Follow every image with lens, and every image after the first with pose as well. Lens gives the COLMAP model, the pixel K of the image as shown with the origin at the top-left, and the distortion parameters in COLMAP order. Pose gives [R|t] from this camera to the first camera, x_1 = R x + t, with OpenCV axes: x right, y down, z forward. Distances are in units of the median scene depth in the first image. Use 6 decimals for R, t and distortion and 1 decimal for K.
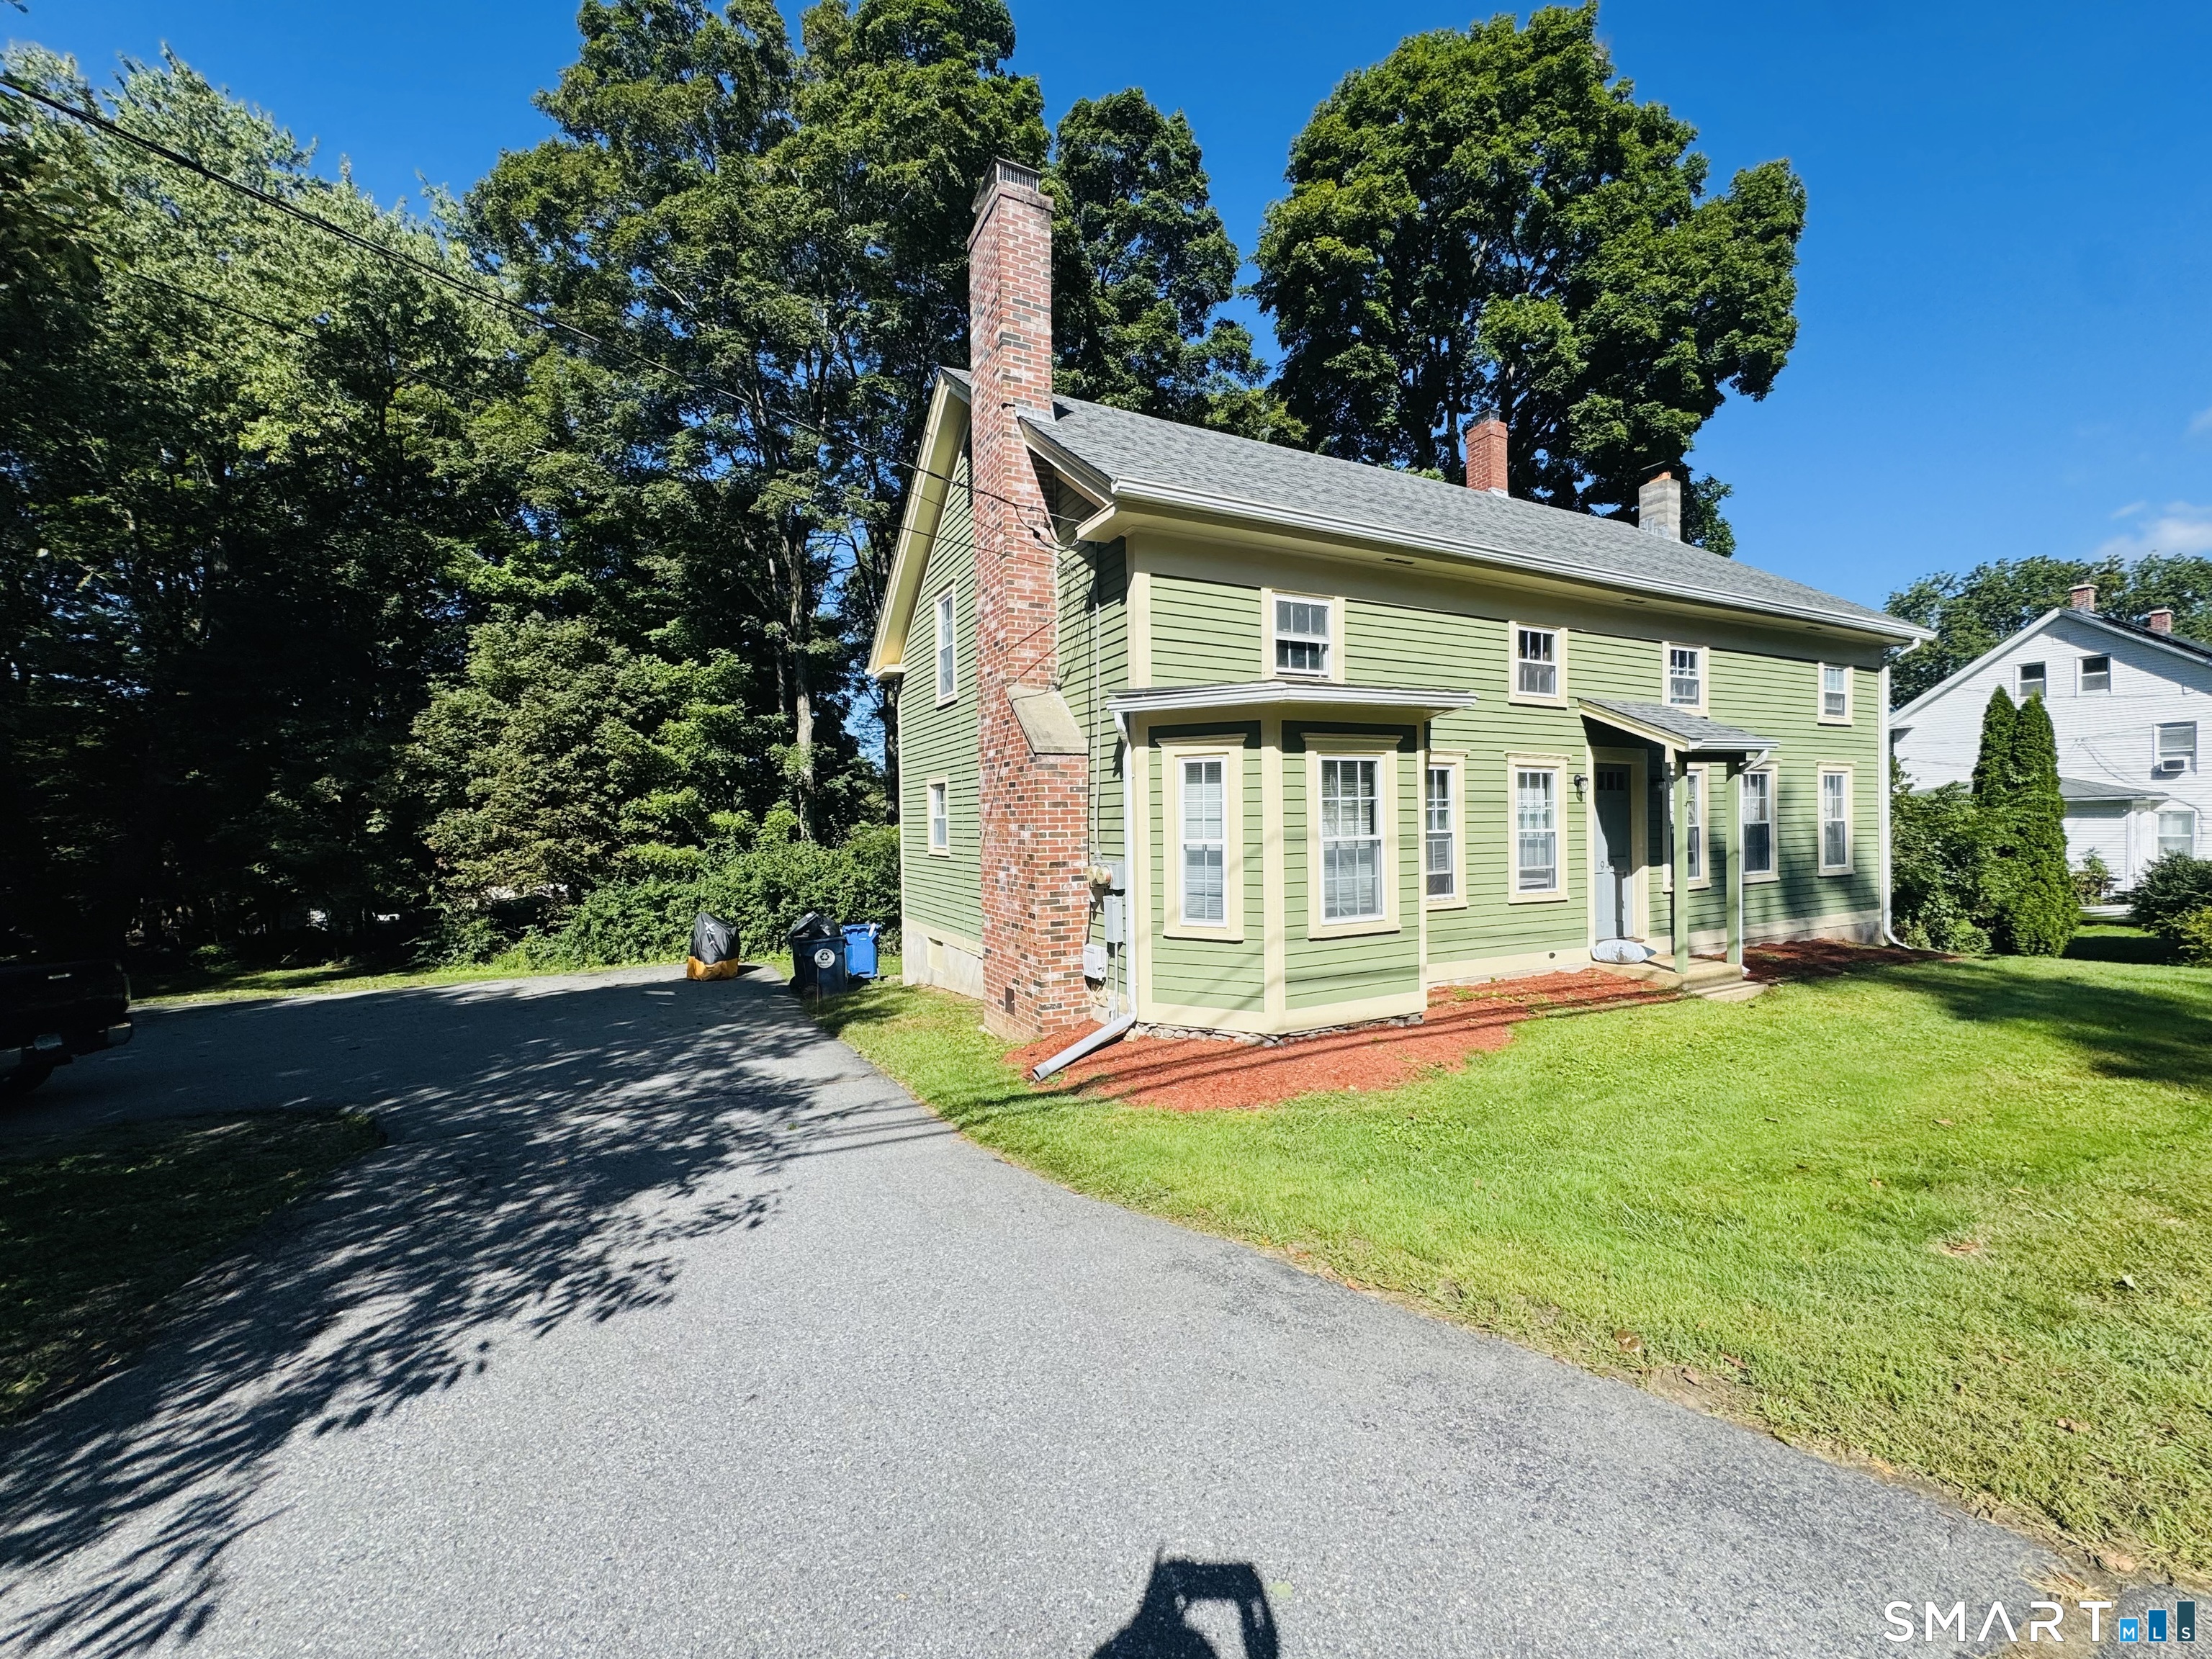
lens RADIAL K [[880.4, 0, 1106.0], [0, 880.4, 831.8], [0, 0, 1]] dist [-0.000493, -0.000641]
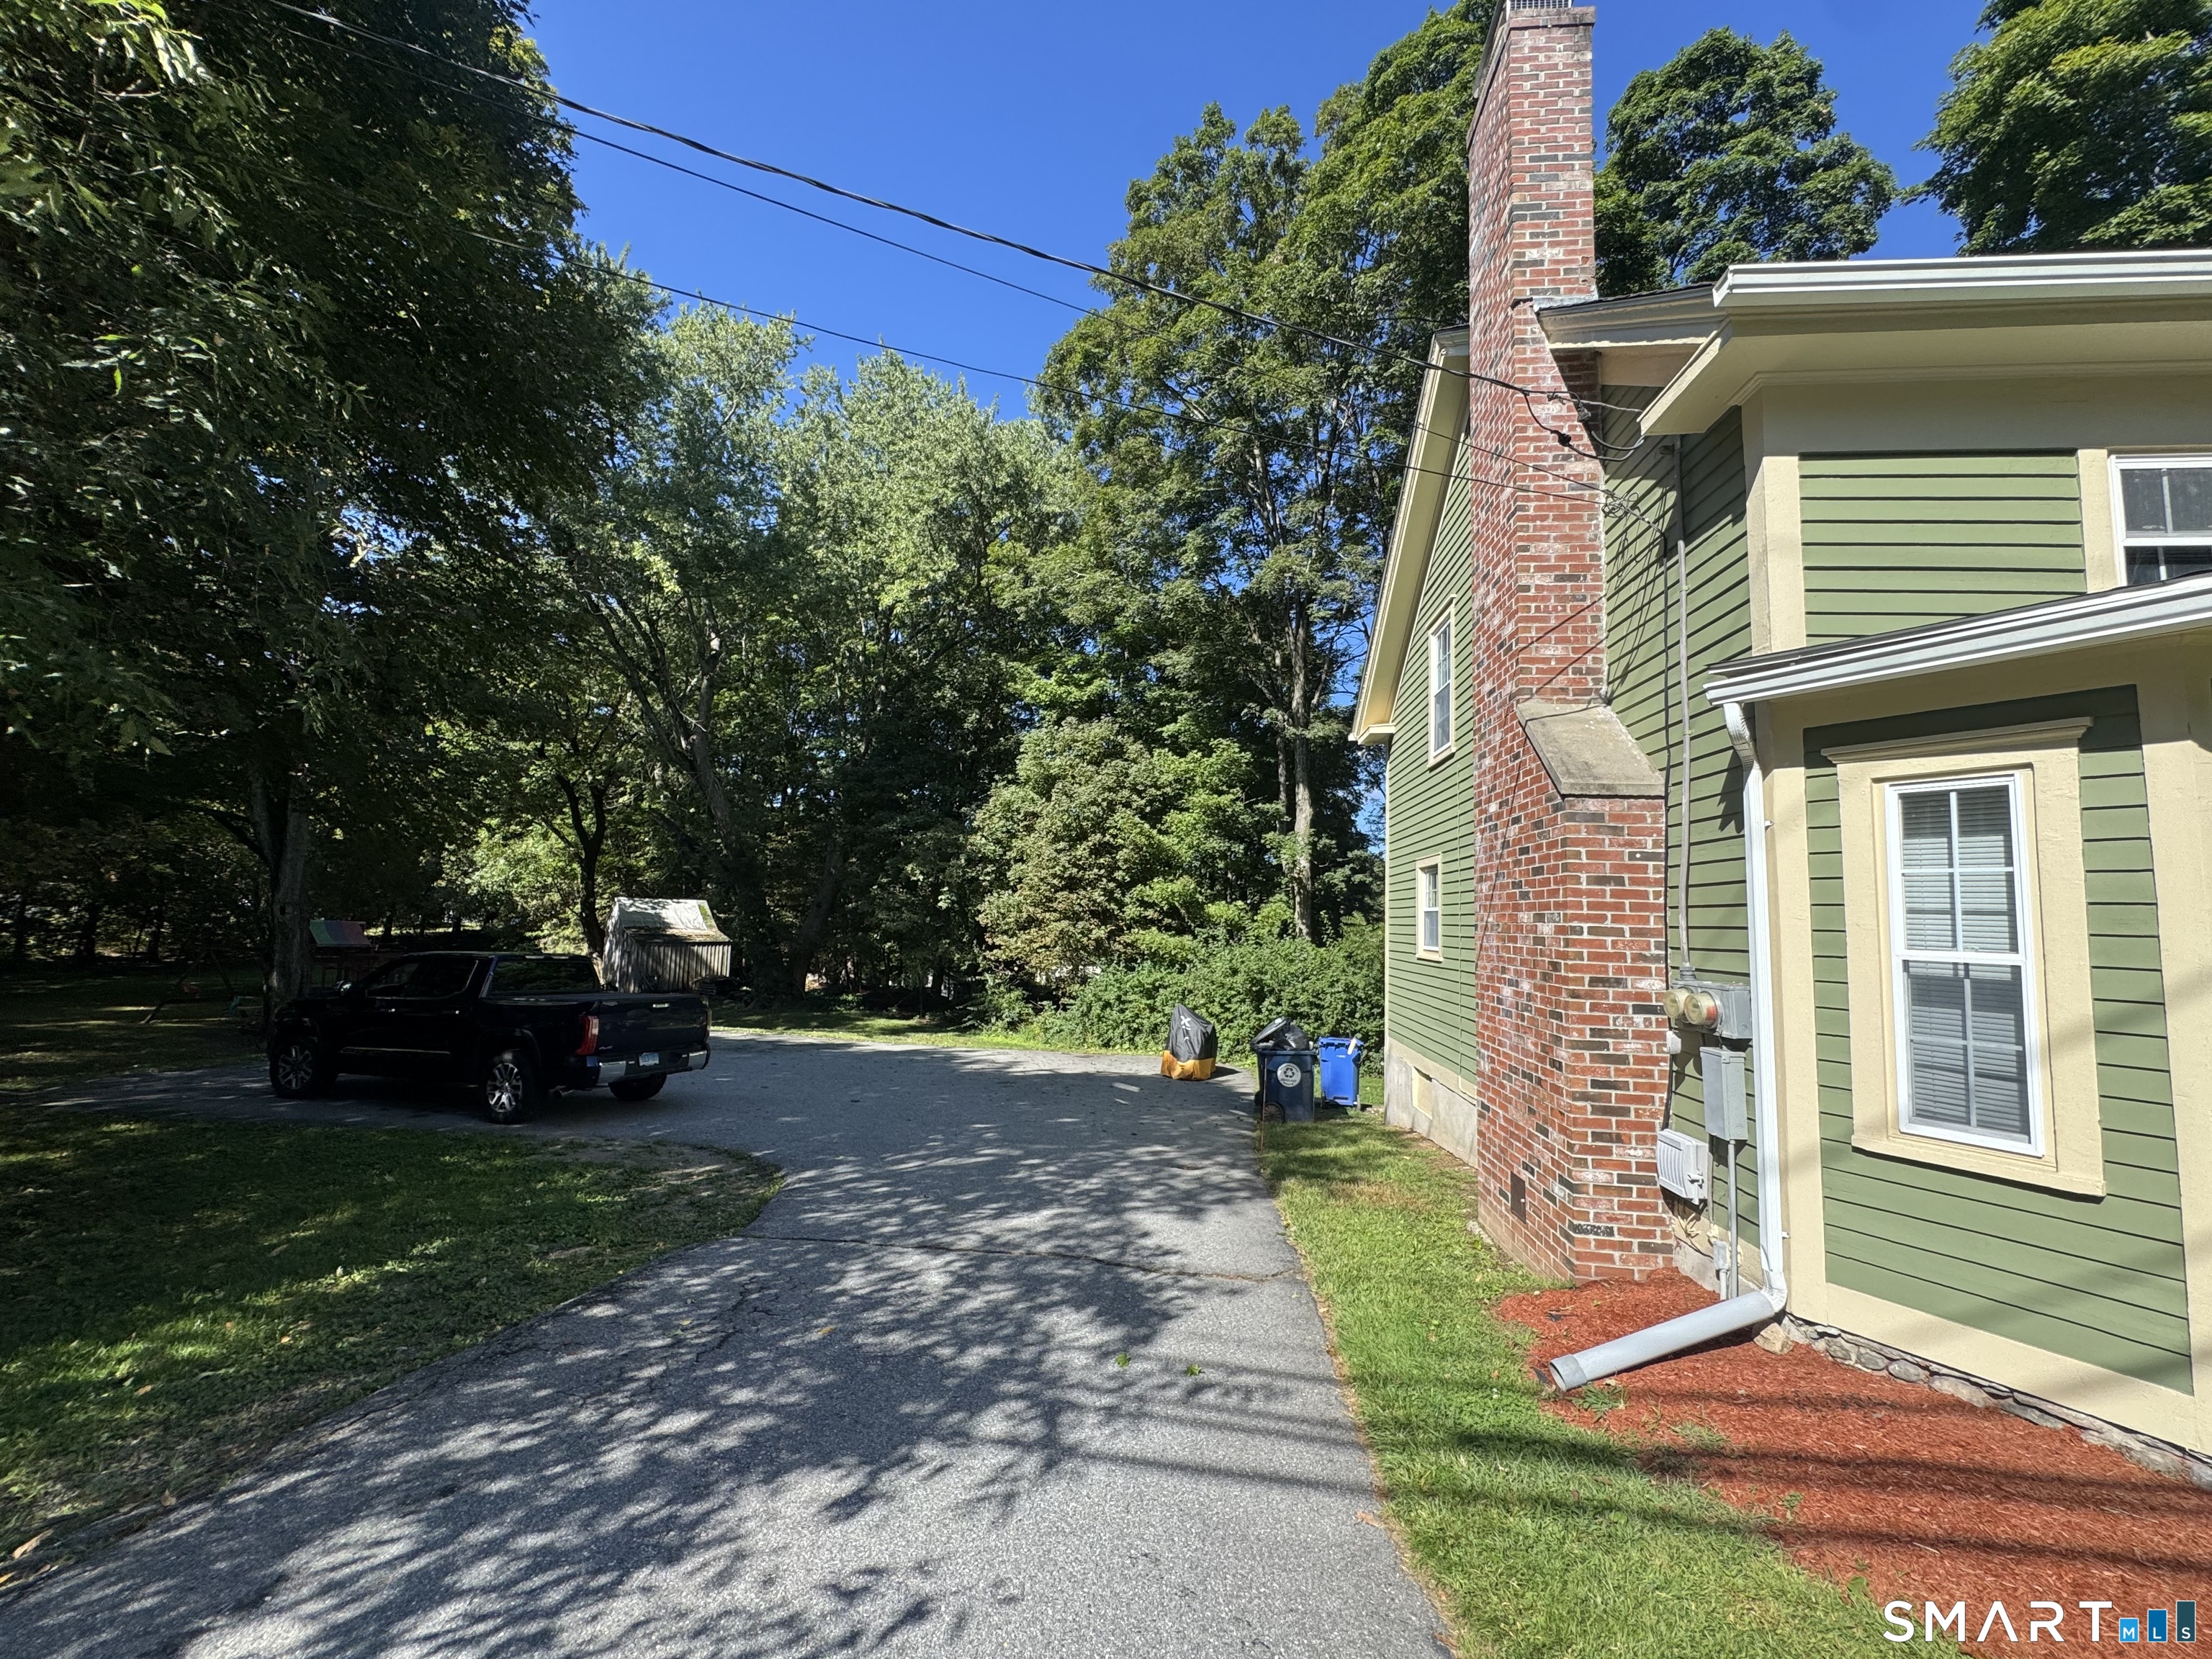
lens RADIAL K [[880.4, 0, 1106.0], [0, 880.4, 831.8], [0, 0, 1]] dist [-0.000493, -0.000641]
pose [[0.838367, -0.008444, -0.545041, -0.005790], [-0.056101, 0.993234, -0.101680, 0.006970], [0.542212, 0.115822, 0.832221, 0.139761]]
